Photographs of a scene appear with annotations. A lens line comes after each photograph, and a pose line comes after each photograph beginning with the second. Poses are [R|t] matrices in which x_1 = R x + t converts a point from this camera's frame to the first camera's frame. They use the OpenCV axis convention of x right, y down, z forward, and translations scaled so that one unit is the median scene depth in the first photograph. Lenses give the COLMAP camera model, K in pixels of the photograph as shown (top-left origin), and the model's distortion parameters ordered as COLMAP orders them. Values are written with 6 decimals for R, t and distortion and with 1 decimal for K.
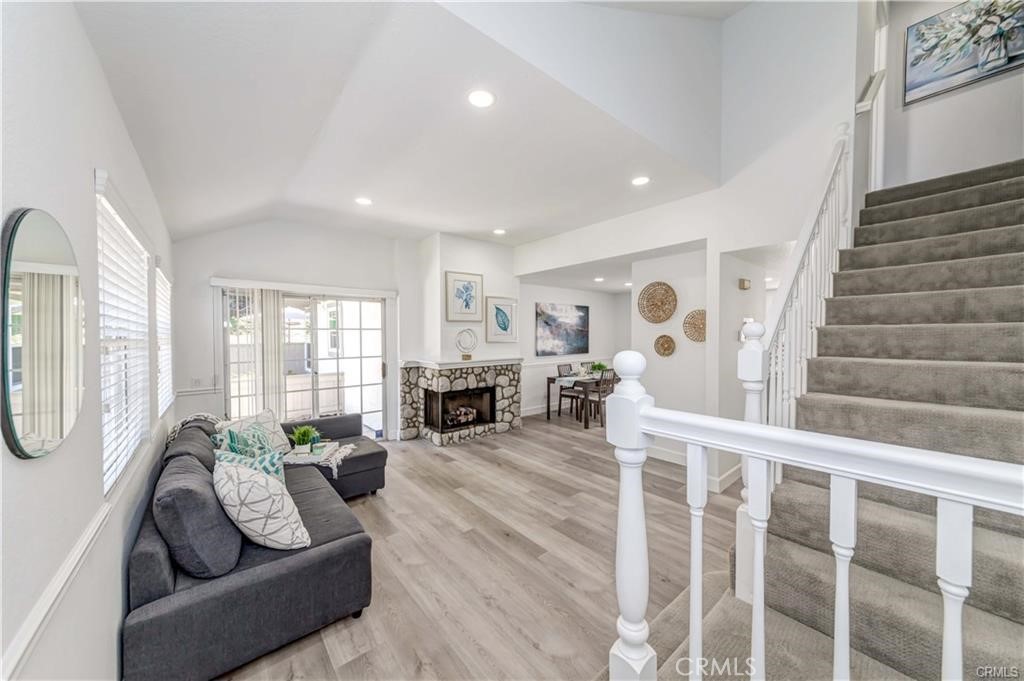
lens RADIAL K [[359.9, 0, 523.2], [0, 359.9, 341.0], [0, 0, 1]] dist [0.000063, -0.000042]
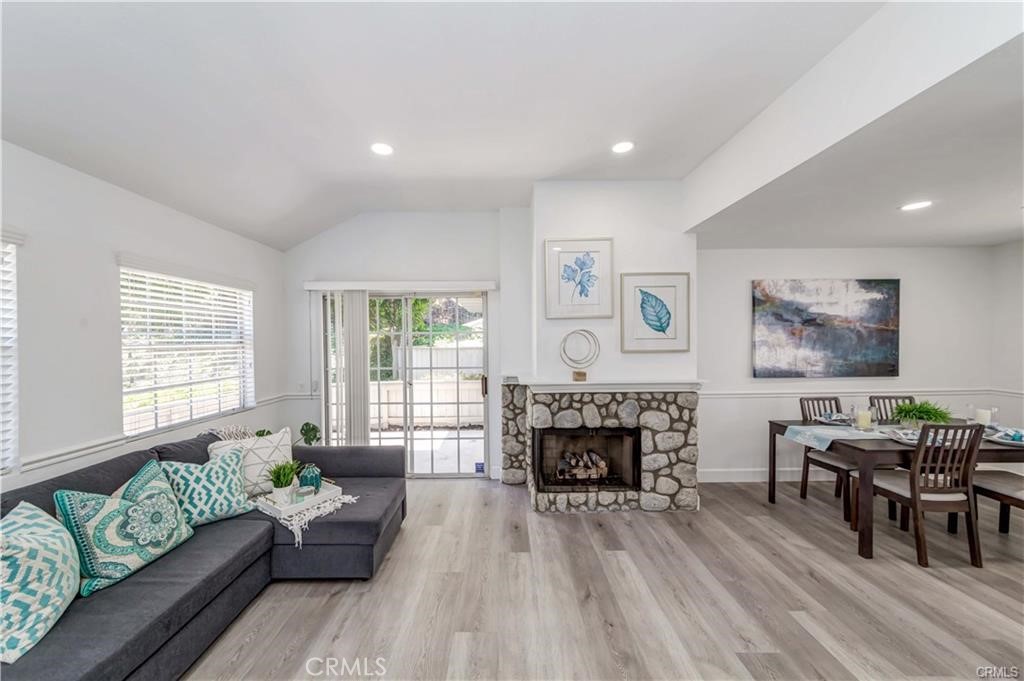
lens RADIAL K [[363.7, 0, 507.0], [0, 363.7, 343.2], [0, 0, 1]] dist [-0.000723, -0.000233]
pose [[0.764031, 0.006218, -0.645150, 0.136347], [-0.009200, 0.999957, -0.001258, -0.007879], [0.645114, 0.006896, 0.764055, 0.418282]]
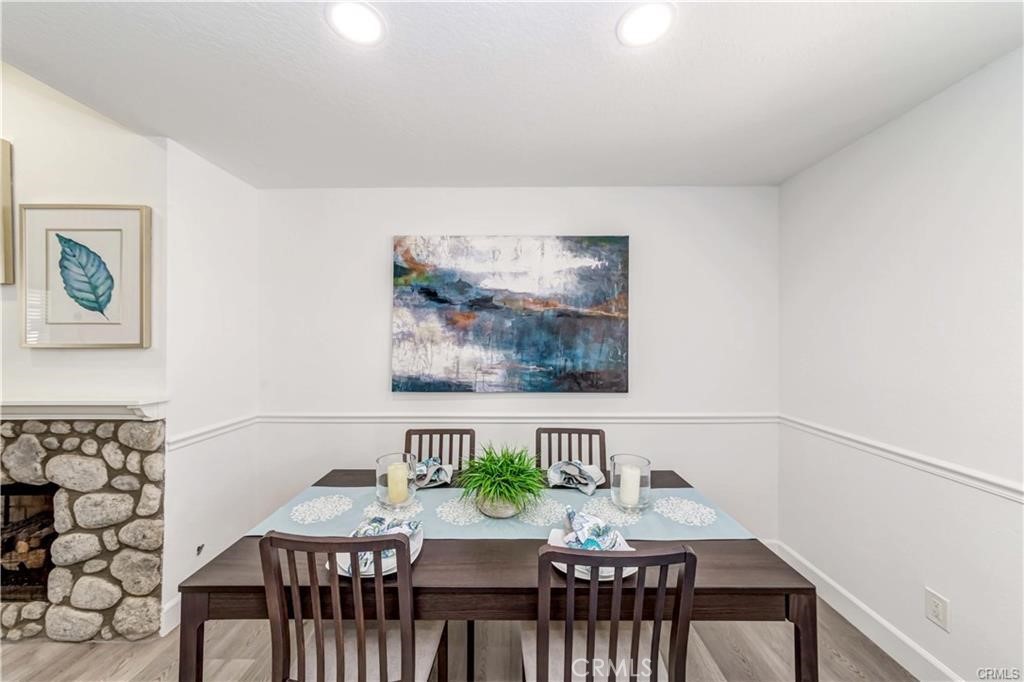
lens RADIAL K [[369.9, 0, 512.9], [0, 369.9, 338.9], [0, 0, 1]] dist [0.013620, 0.000146]
pose [[0.753782, 0.002606, -0.657119, 0.451038], [-0.018079, 0.999696, -0.016774, -0.005591], [0.656876, 0.024524, 0.753600, 1.018319]]
